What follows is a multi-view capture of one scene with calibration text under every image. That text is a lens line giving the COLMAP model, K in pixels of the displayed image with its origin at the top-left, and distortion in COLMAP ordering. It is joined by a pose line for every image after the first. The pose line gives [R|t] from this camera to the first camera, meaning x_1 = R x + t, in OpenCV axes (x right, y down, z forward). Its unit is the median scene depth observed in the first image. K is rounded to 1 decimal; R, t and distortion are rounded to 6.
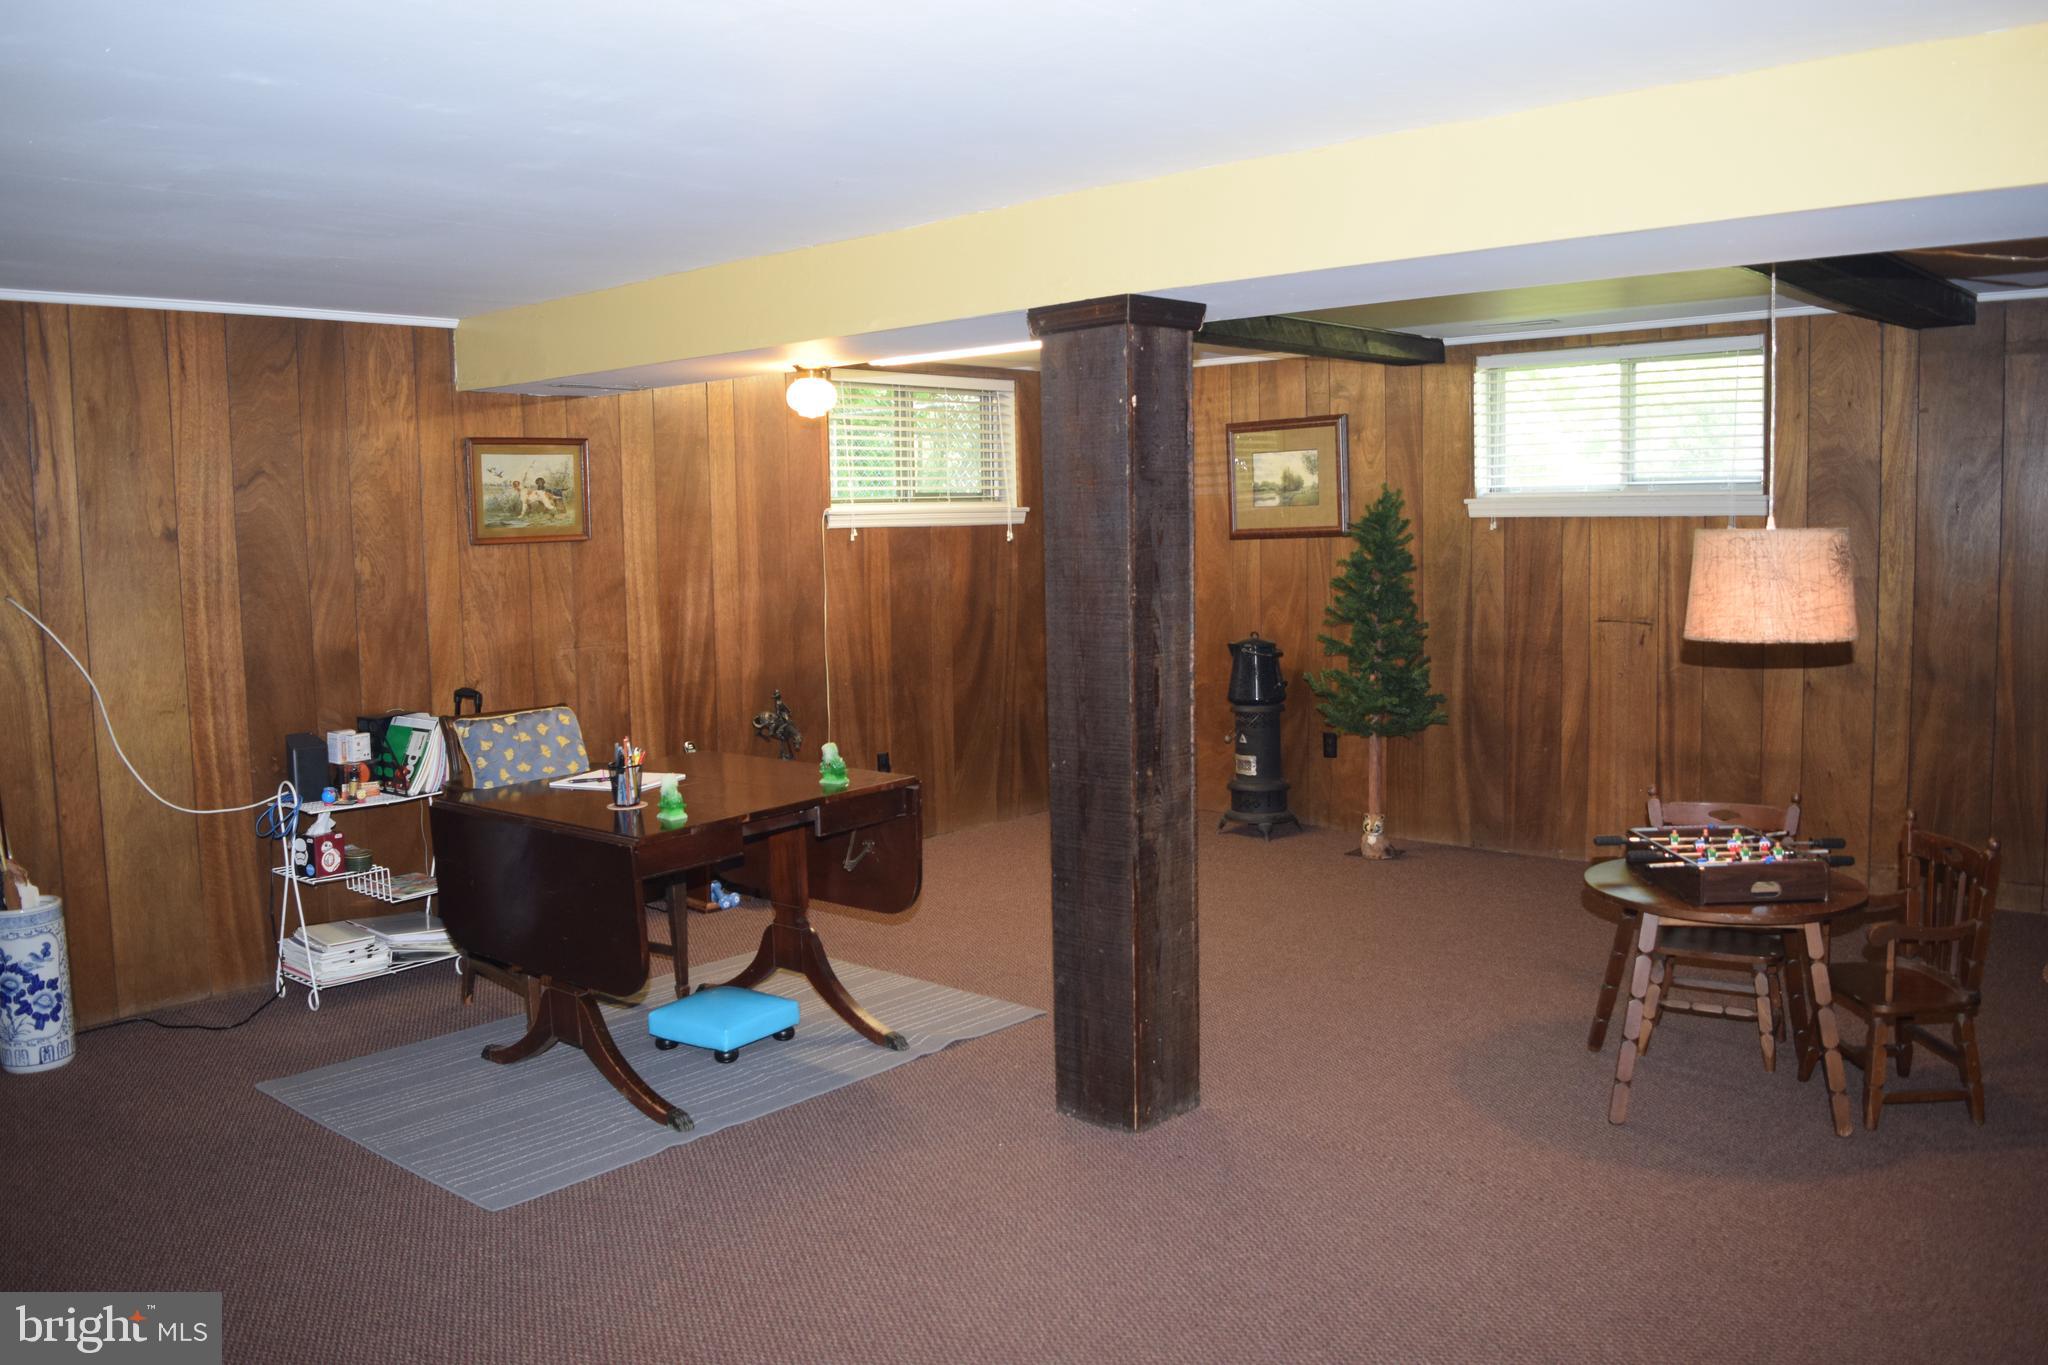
lens RADIAL K [[1575.3, 0, 1021.2], [0, 1575.3, 685.7], [0, 0, 1]] dist [-0.090377, 0.003005]
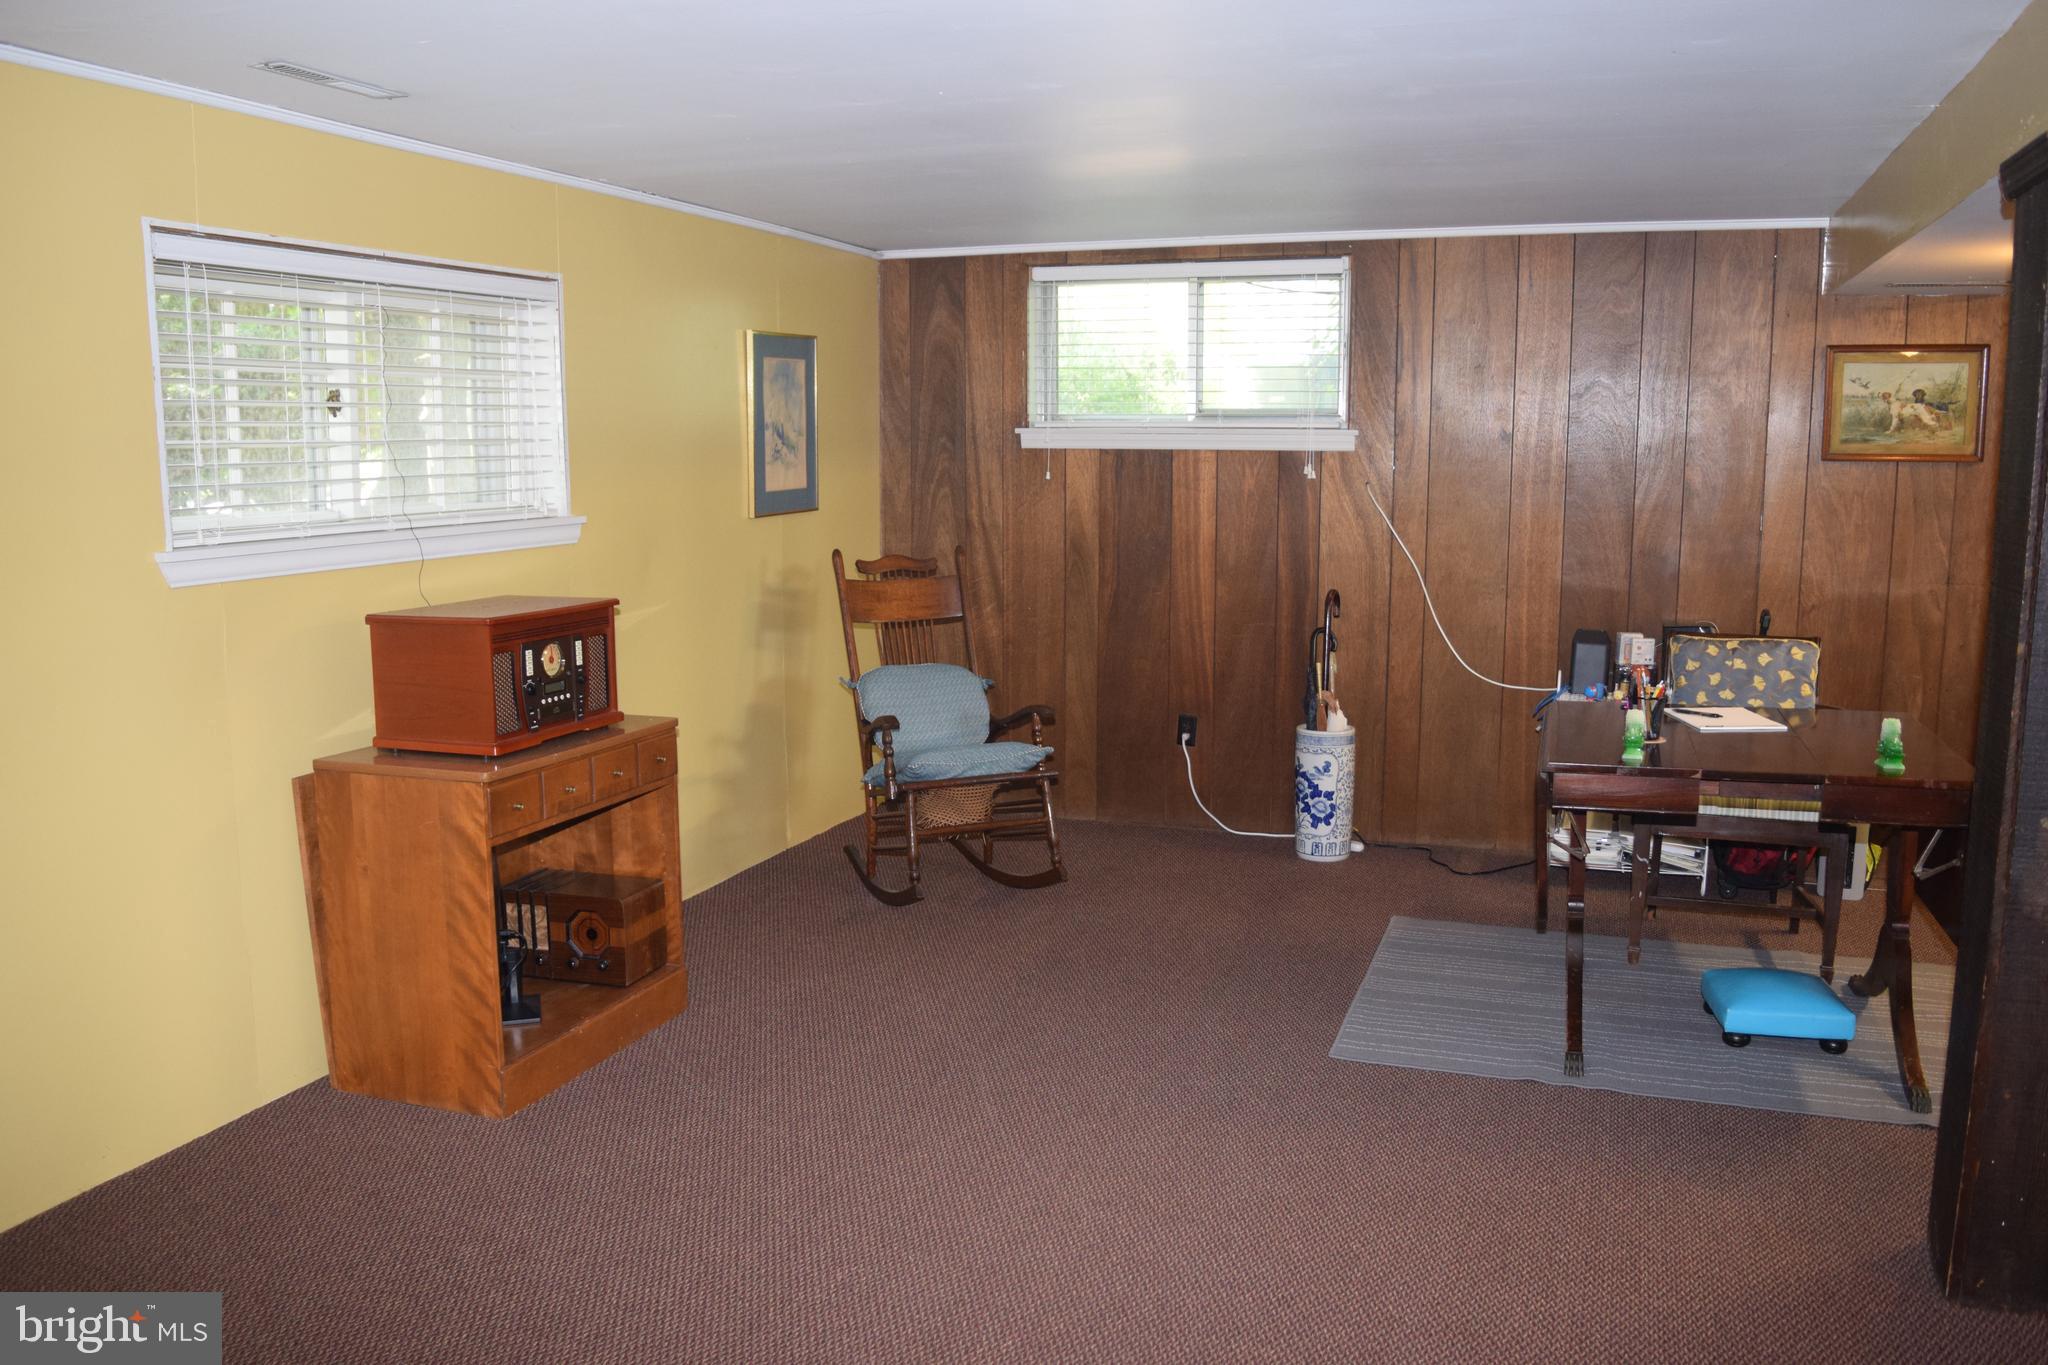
lens RADIAL K [[1575.3, 0, 1023.1], [0, 1575.3, 679.4], [0, 0, 1]] dist [-0.090377, 0.003005]
pose [[0.368544, 0.161478, -0.915478, 0.383423], [-0.104782, 0.985738, 0.131688, -0.035943], [0.923686, 0.047393, 0.380208, 0.238524]]
